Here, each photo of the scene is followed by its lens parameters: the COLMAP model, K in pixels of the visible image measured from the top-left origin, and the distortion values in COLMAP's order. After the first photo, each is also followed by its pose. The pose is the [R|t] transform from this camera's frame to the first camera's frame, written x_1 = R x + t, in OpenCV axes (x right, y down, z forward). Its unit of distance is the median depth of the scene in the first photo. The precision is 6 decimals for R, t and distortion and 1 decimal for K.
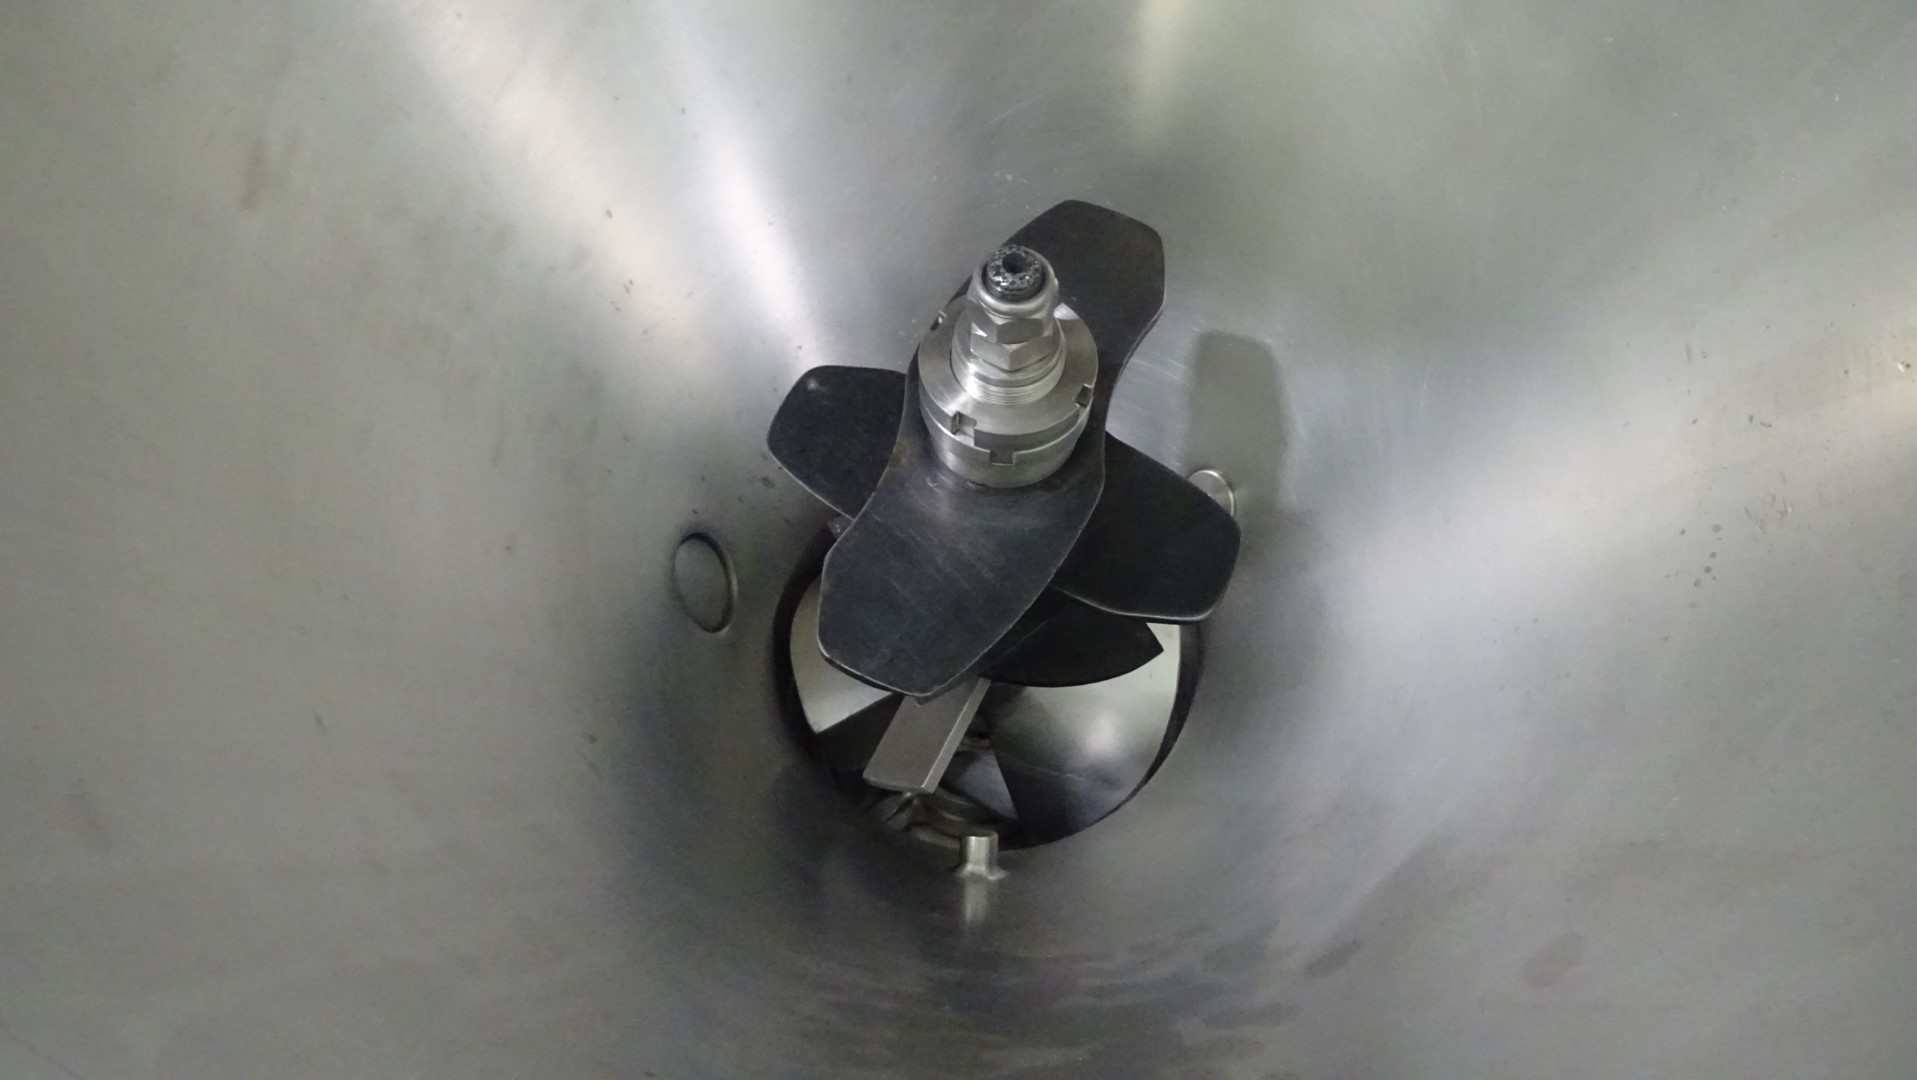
lens RADIAL K [[1379.6, 0, 954.1], [0, 1379.6, 530.8], [0, 0, 1]] dist [0.002824, -0.000049]
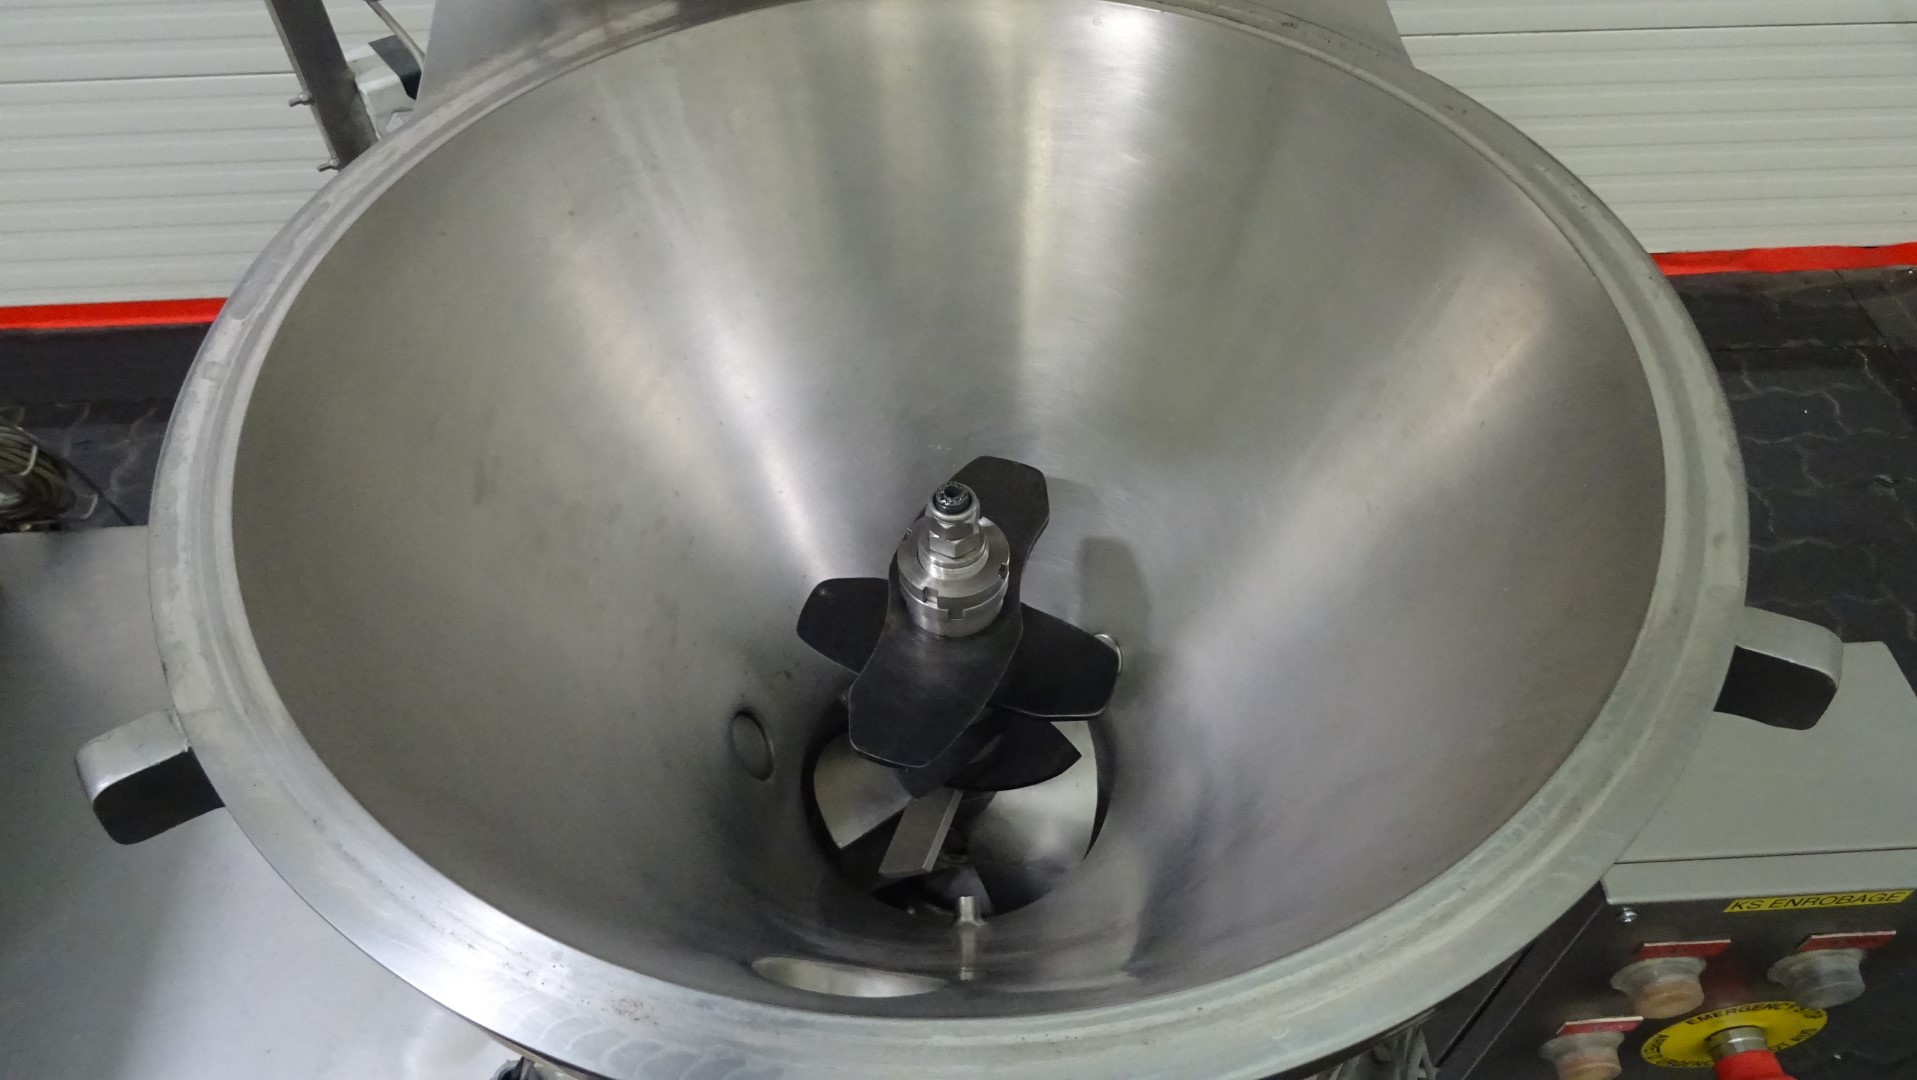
lens RADIAL K [[1375.6, 0, 990.2], [0, 1375.6, 564.6], [0, 0, 1]] dist [-0.003399, 0.002521]
pose [[0.992724, -0.094552, 0.074565, -0.037313], [0.106065, 0.979769, -0.169712, 0.156848], [-0.057010, 0.176386, 0.982669, -0.544948]]
